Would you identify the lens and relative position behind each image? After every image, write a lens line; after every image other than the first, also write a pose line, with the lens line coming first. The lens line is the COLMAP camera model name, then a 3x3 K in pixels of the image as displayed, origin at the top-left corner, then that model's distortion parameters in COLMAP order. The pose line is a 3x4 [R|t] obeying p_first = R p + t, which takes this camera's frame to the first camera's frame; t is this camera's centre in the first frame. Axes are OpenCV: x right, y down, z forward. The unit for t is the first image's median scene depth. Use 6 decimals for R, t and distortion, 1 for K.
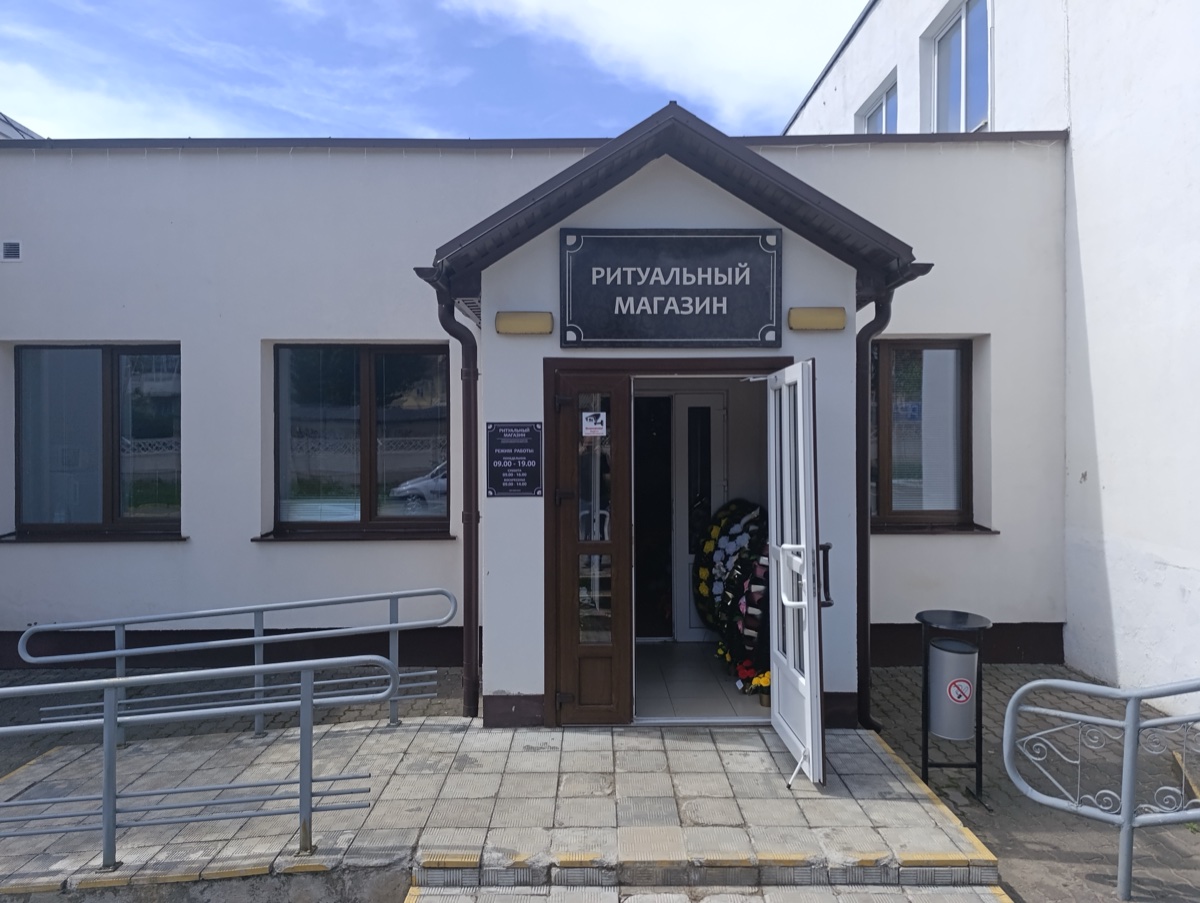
lens RADIAL K [[814.6, 0, 598.9], [0, 814.6, 443.6], [0, 0, 1]] dist [0.035215, -0.036918]
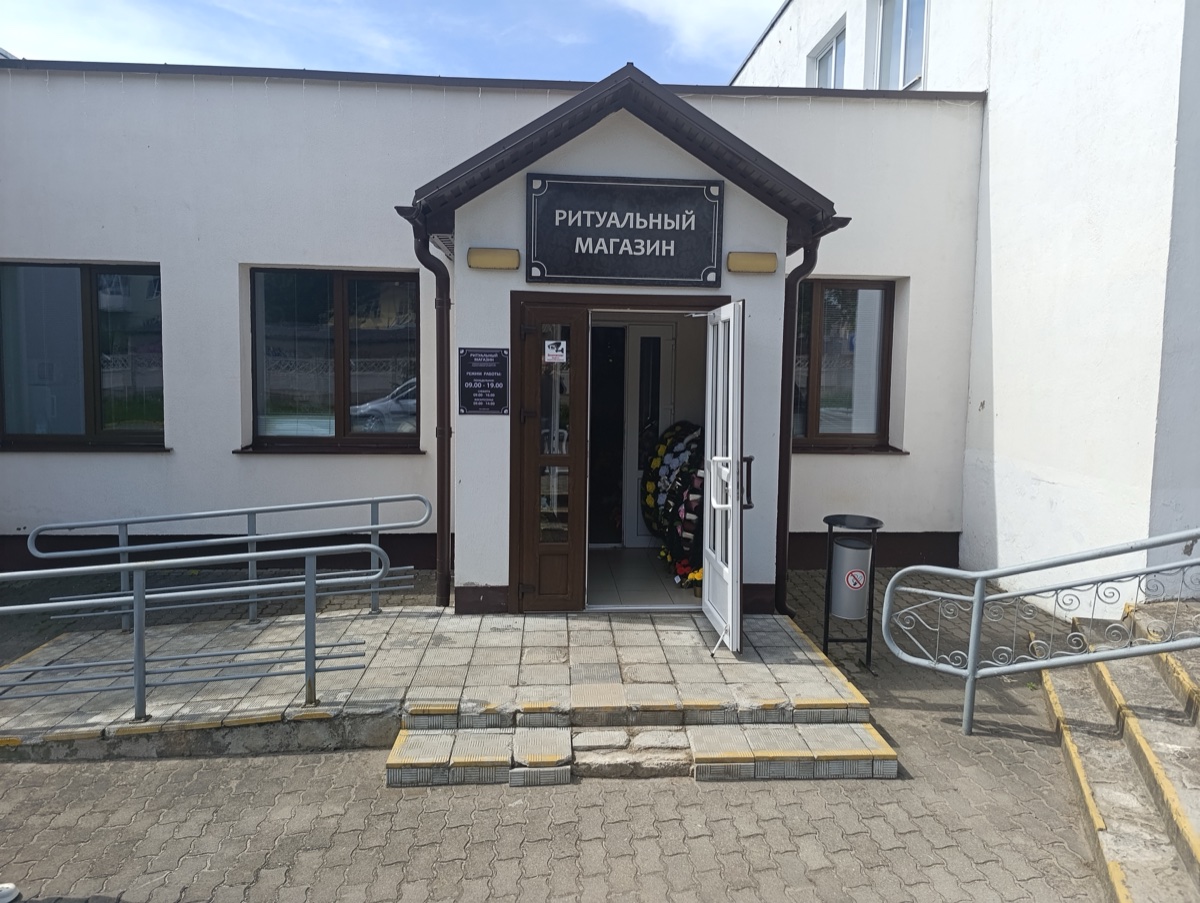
lens RADIAL K [[814.6, 0, 604.6], [0, 814.6, 438.9], [0, 0, 1]] dist [0.035215, -0.036918]
pose [[0.998030, 0.013920, 0.061171, -0.005070], [-0.019101, 0.996202, 0.084948, -0.000349], [-0.059756, -0.085949, 0.994506, -0.141711]]
